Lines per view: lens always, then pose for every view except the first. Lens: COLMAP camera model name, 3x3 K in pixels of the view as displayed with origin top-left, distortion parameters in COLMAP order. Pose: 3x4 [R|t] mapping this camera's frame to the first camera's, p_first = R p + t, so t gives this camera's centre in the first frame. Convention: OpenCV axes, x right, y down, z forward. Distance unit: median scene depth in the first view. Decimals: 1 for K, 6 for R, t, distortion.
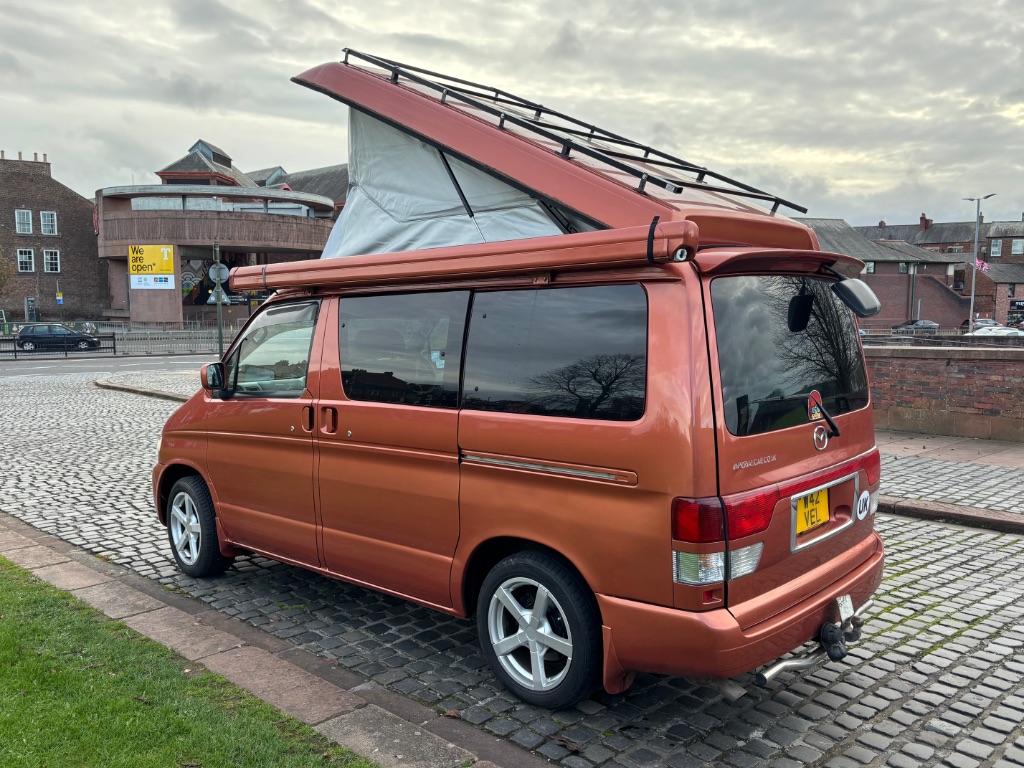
lens RADIAL K [[877.3, 0, 509.1], [0, 877.3, 386.0], [0, 0, 1]] dist [0.032047, -0.010917]
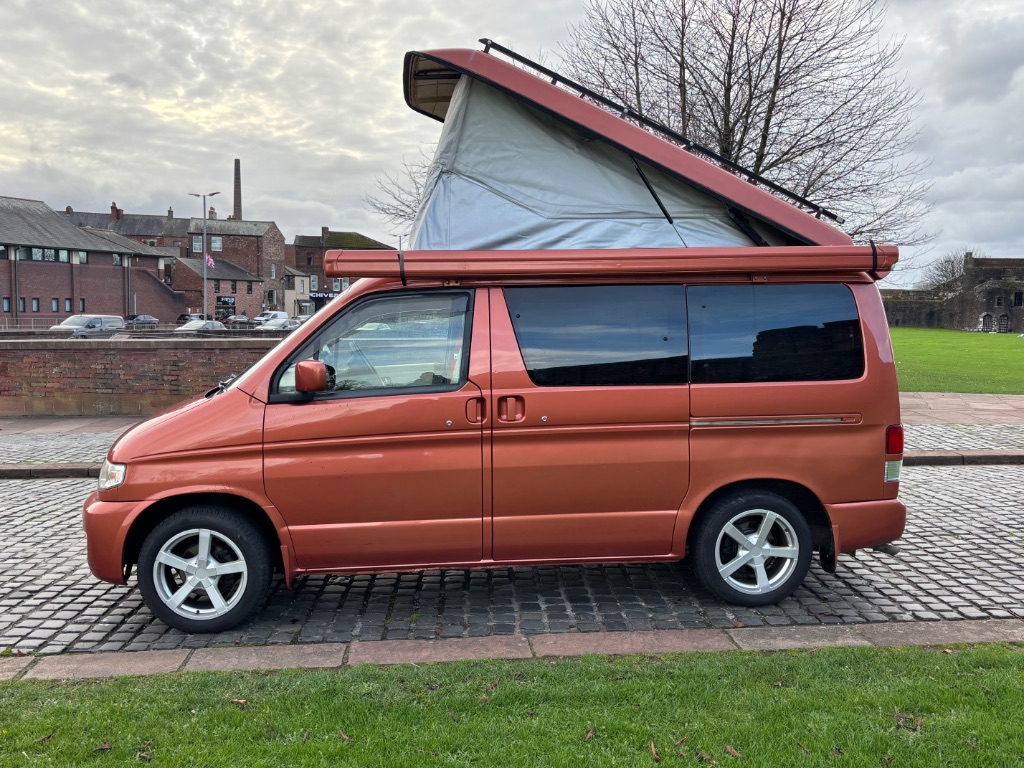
lens RADIAL K [[950.5, 0, 512.0], [0, 950.5, 384.0], [0, 0, 1]] dist [0.031494, -0.005908]
pose [[0.655919, -0.055766, 0.752769, -1.001681], [0.057765, 0.998051, 0.023604, -0.015582], [-0.752618, 0.028001, 0.657862, 0.271862]]
